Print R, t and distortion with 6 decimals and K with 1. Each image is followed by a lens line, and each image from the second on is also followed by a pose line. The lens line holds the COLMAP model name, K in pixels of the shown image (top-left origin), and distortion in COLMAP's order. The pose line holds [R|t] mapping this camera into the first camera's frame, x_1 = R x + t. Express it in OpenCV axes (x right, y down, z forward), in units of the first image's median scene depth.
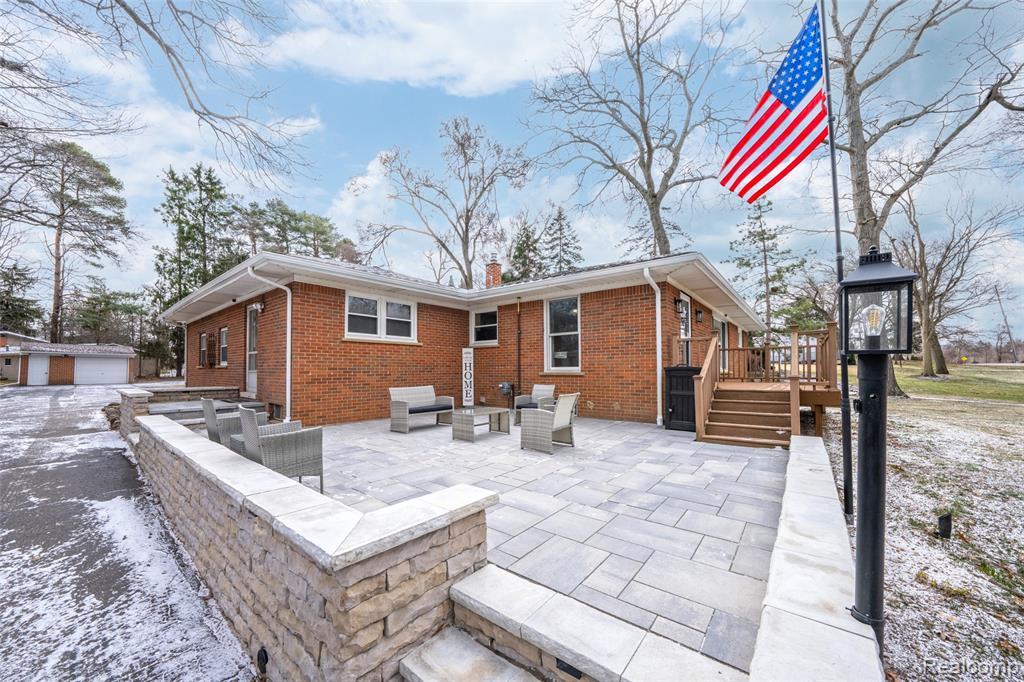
lens RADIAL K [[363.2, 0, 510.9], [0, 363.2, 363.7], [0, 0, 1]] dist [-0.023272, 0.005977]
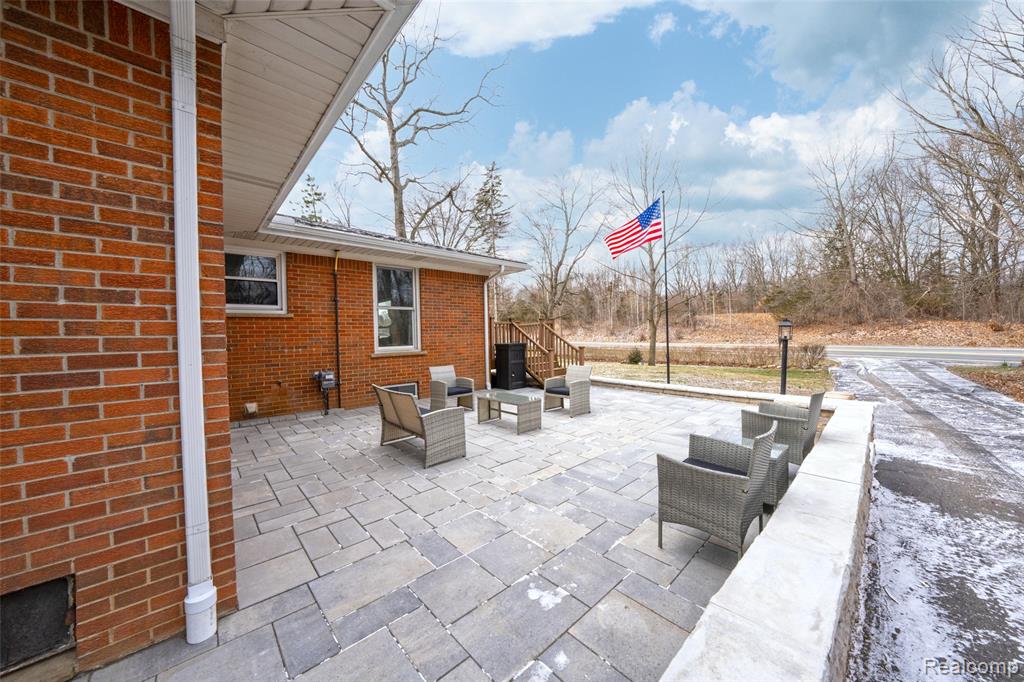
lens RADIAL K [[353.2, 0, 512.0], [0, 353.2, 341.0], [0, 0, 1]] dist [-0.022104, 0.005484]
pose [[0.150410, -0.014825, 0.988513, -0.770172], [0.003467, 0.999889, 0.014469, -0.017513], [-0.988618, 0.001250, 0.150444, 0.710963]]
